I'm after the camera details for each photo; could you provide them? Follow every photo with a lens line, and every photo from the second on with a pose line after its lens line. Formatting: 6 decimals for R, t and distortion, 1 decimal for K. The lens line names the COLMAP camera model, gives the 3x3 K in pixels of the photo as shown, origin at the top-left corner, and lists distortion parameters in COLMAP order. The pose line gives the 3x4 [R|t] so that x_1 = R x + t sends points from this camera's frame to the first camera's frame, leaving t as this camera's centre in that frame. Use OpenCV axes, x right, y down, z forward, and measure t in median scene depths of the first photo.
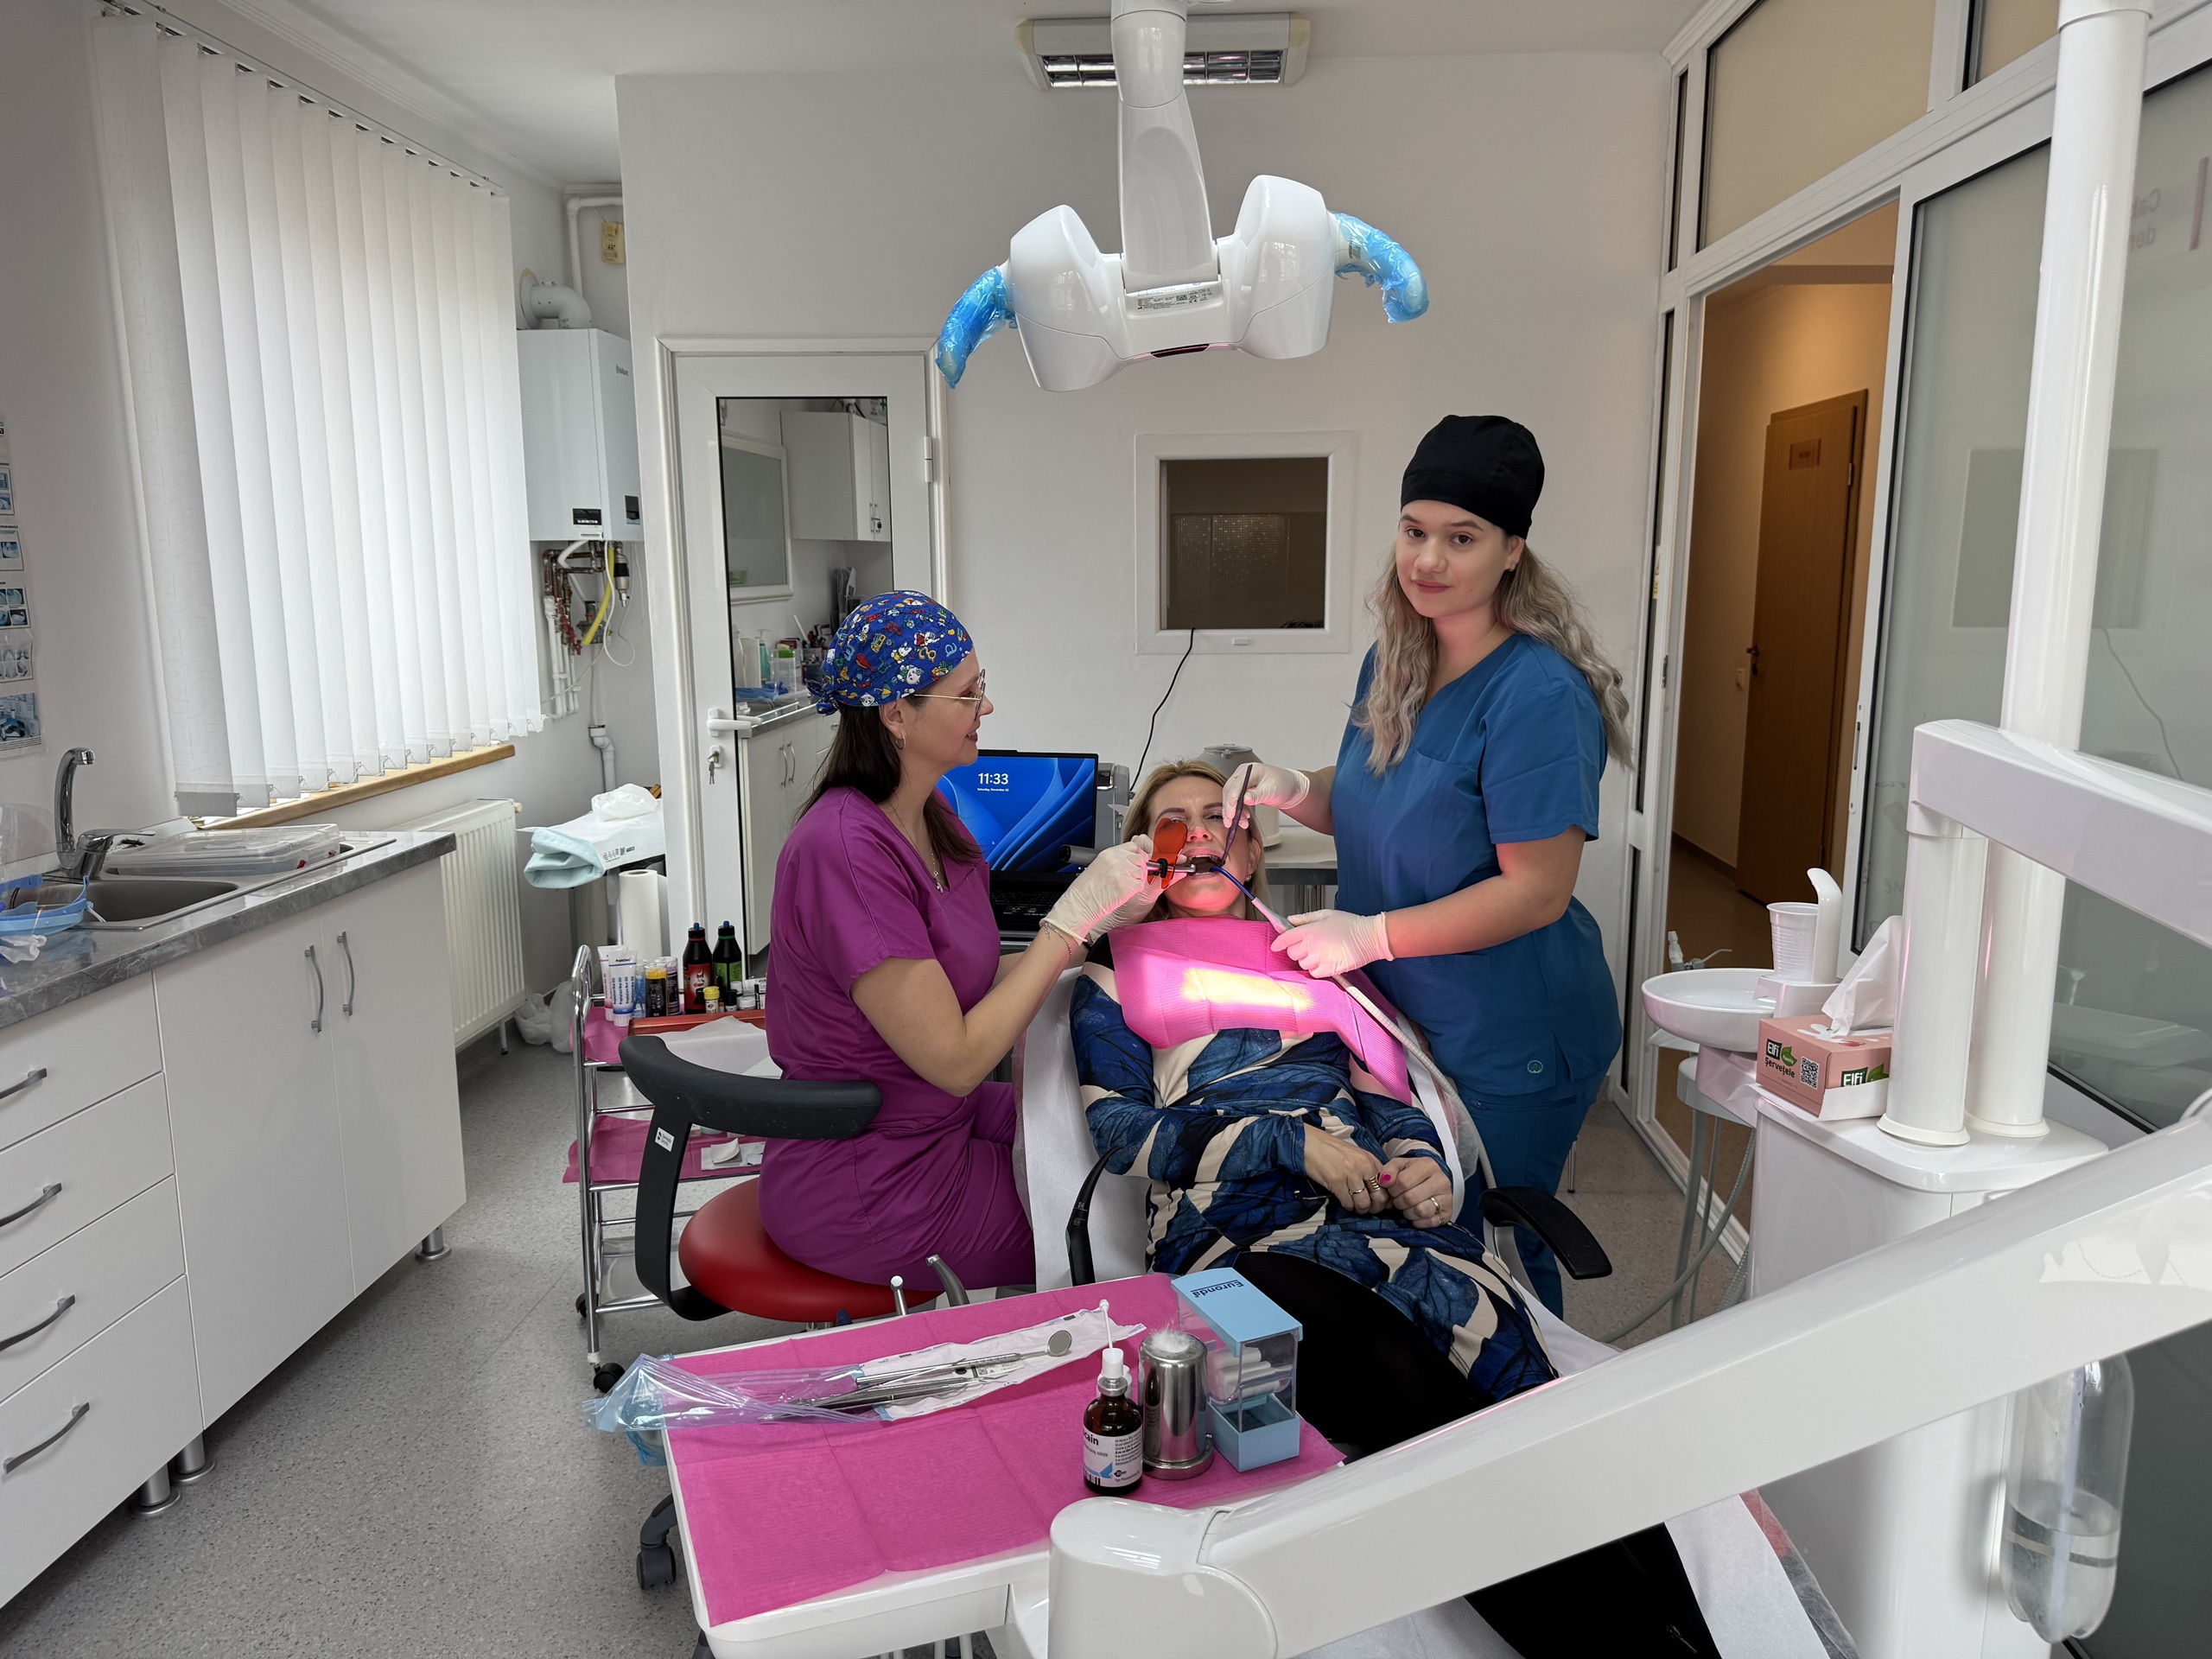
lens RADIAL K [[1569.7, 0, 1124.5], [0, 1569.7, 846.6], [0, 0, 1]] dist [0.040162, -0.057248]
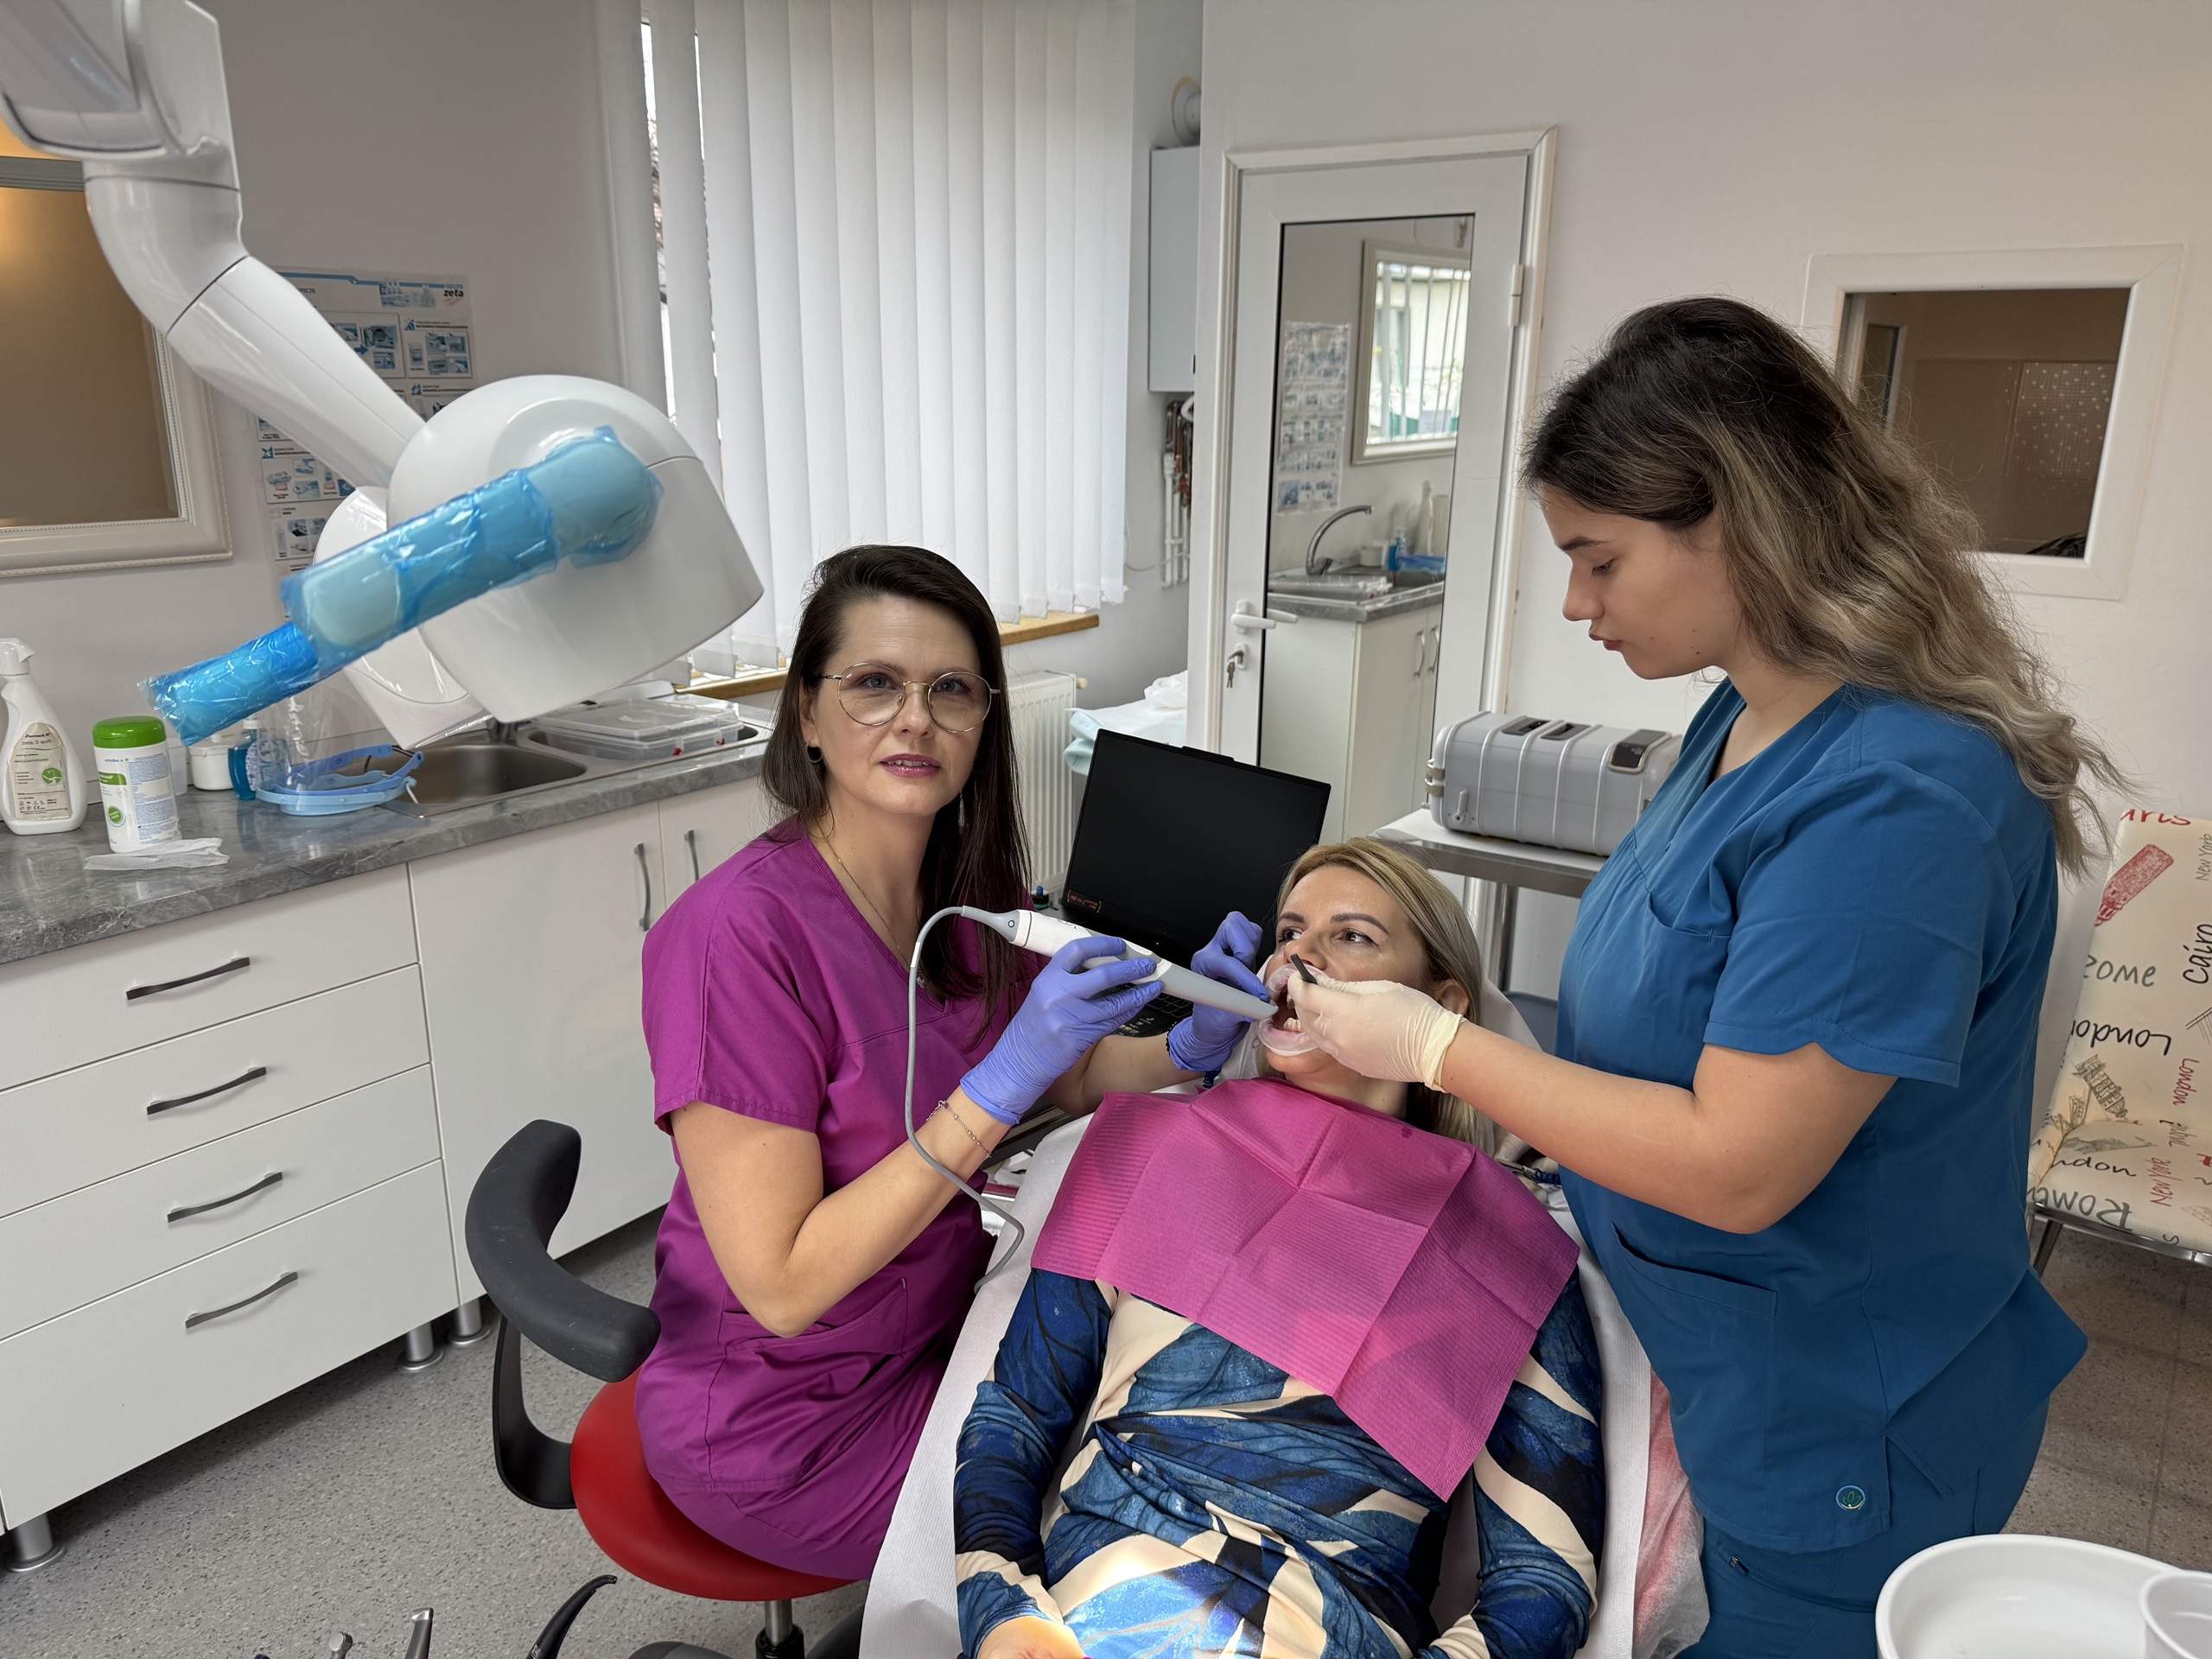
lens RADIAL K [[1569.7, 0, 1112.8], [0, 1569.7, 842.7], [0, 0, 1]] dist [0.040162, -0.057248]
pose [[0.832293, 0.172180, -0.526917, 0.232180], [-0.113397, 0.983321, 0.142202, -0.107532], [0.542613, -0.058603, 0.837936, 0.353008]]
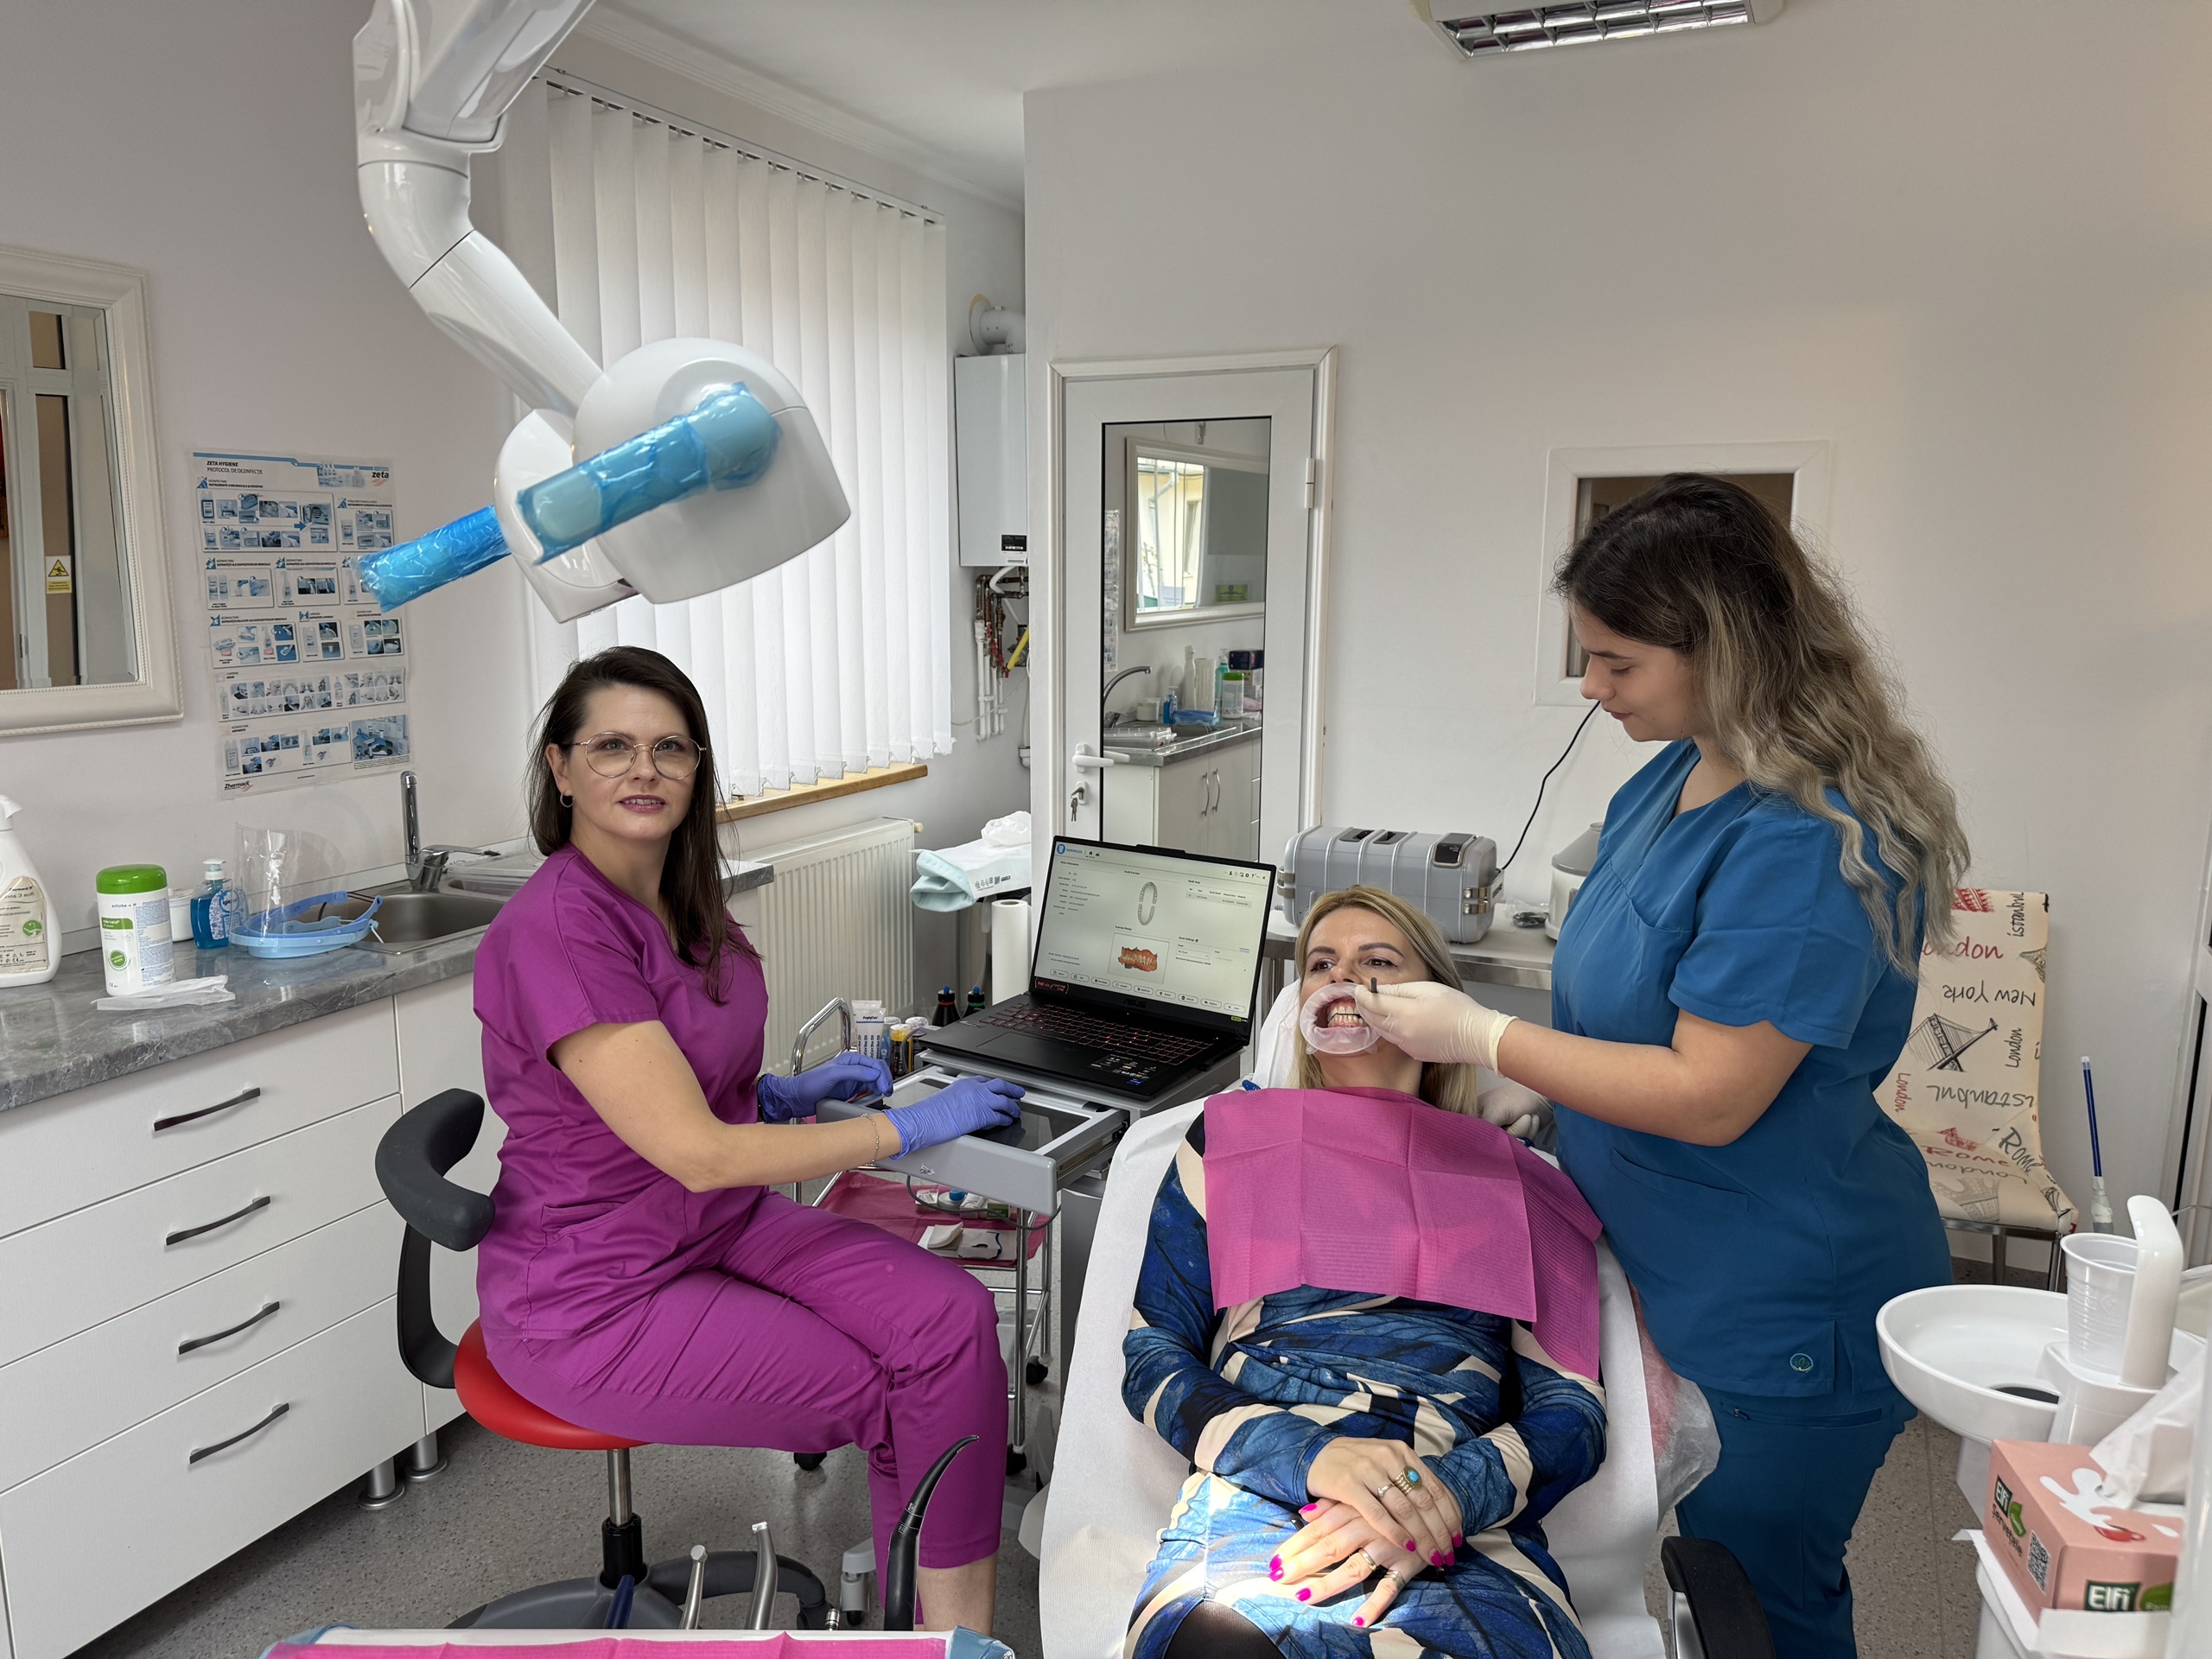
lens RADIAL K [[1569.7, 0, 1111.8], [0, 1569.7, 843.3], [0, 0, 1]] dist [0.040162, -0.057248]
pose [[0.925572, 0.075518, -0.370962, 0.175246], [-0.075754, 0.997029, 0.013956, -0.062728], [0.370914, 0.015184, 0.928543, 0.174948]]
